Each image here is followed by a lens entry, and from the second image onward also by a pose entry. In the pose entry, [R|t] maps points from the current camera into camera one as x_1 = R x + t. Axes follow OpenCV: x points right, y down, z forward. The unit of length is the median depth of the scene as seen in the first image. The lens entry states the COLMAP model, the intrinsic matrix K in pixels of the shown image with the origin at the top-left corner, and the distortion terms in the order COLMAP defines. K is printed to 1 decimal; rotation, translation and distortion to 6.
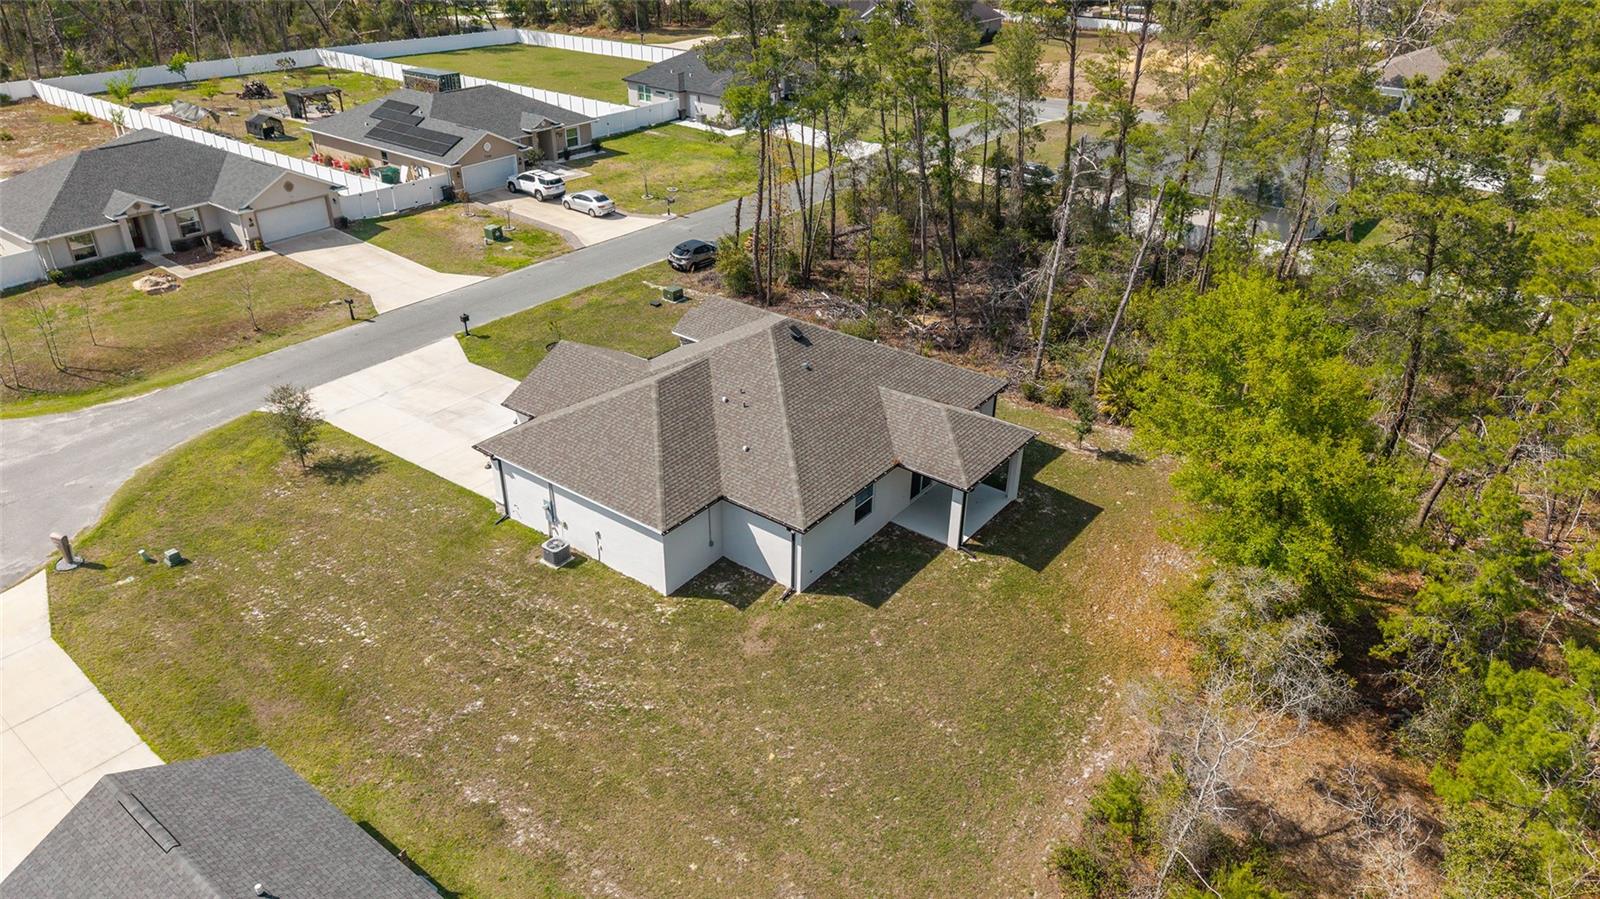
lens RADIAL K [[1065.8, 0, 799.8], [0, 1065.8, 456.3], [0, 0, 1]] dist [0.021259, -0.033410]
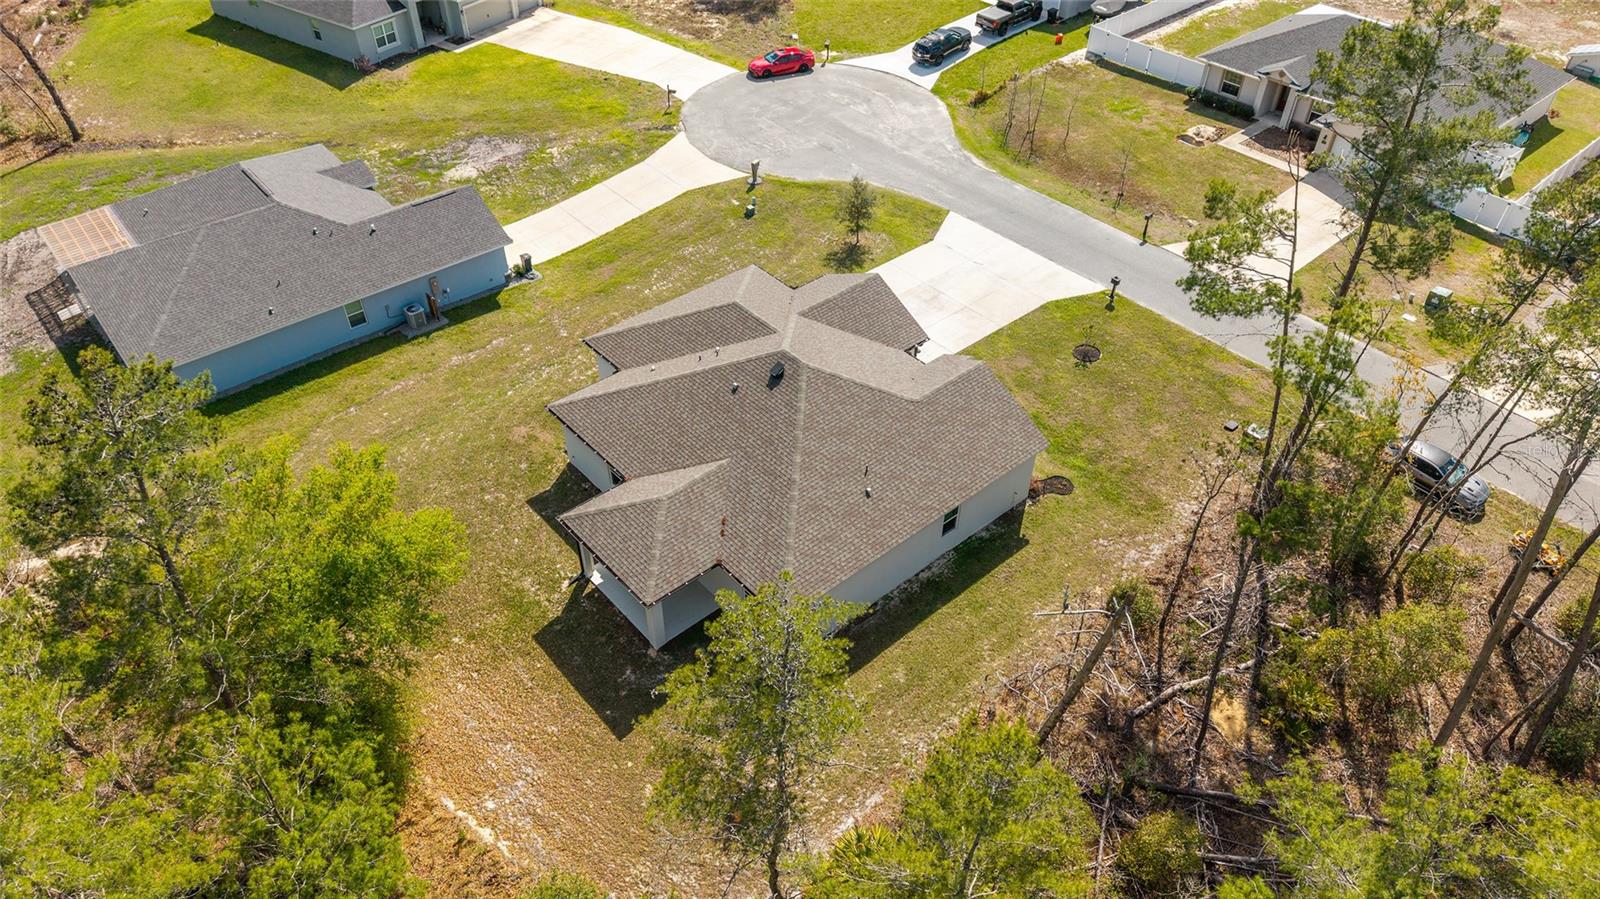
lens RADIAL K [[1065.8, 0, 799.8], [0, 1065.8, 456.3], [0, 0, 1]] dist [0.021259, -0.033410]
pose [[-0.203029, 0.641840, -0.739474, 0.504359], [-0.487390, 0.588756, 0.644839, -0.470898], [0.849253, 0.491333, 0.193291, 0.594339]]
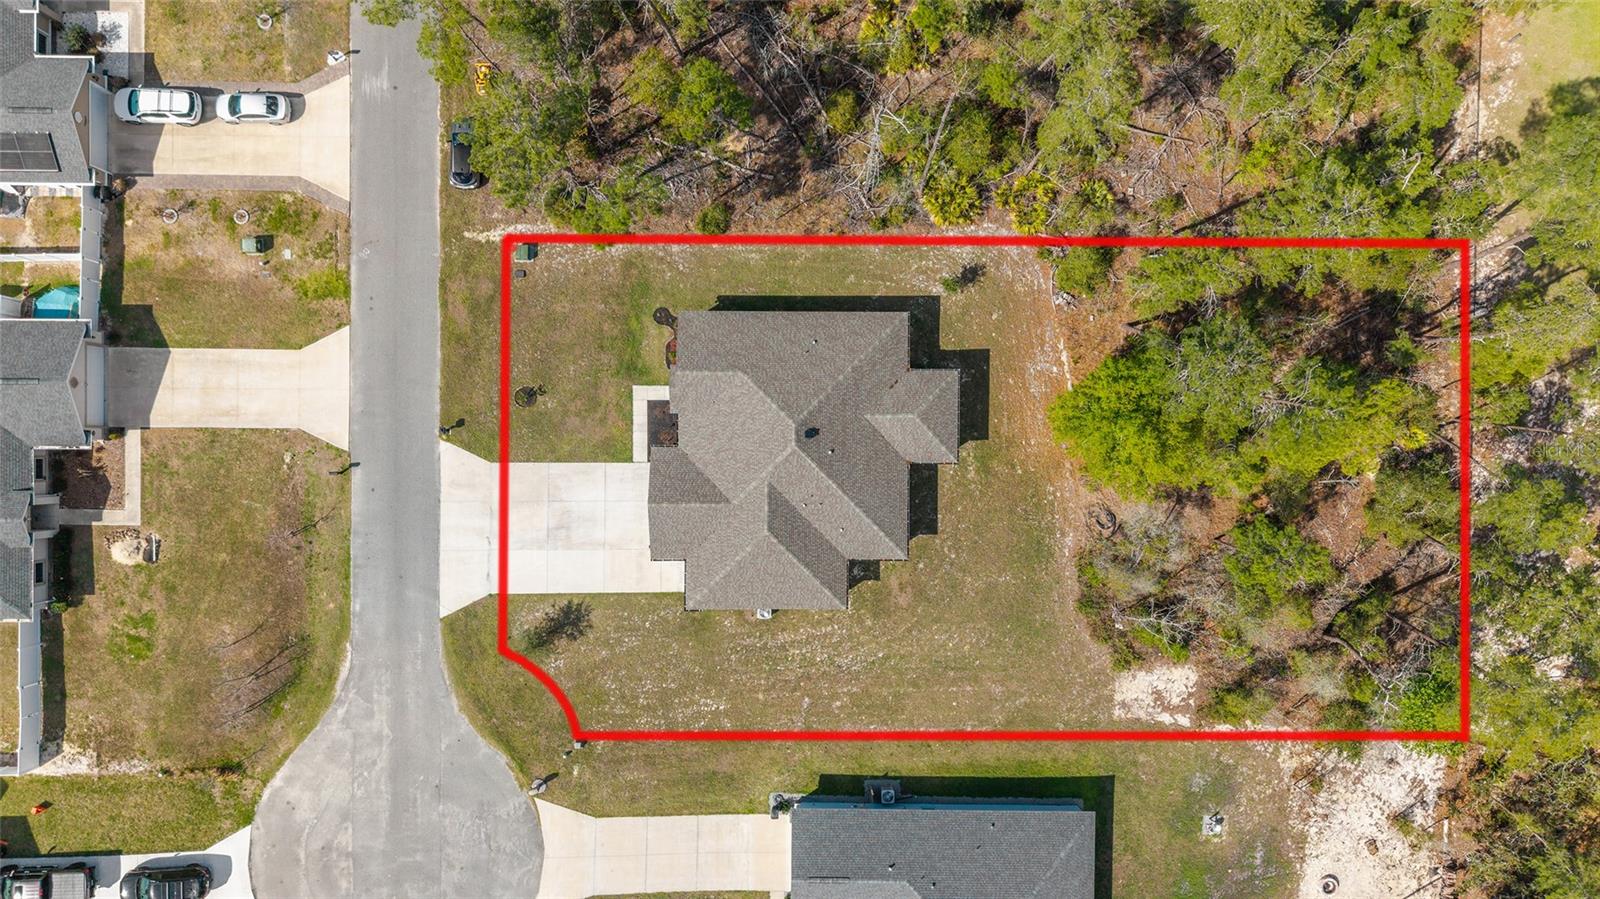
lens RADIAL K [[1065.8, 0, 799.8], [0, 1065.8, 456.3], [0, 0, 1]] dist [0.021259, -0.033410]
pose [[0.798446, -0.602060, 0.002754, -0.023813], [0.288228, 0.386253, 0.876204, -0.927428], [-0.528591, -0.698808, 0.481933, 0.202357]]
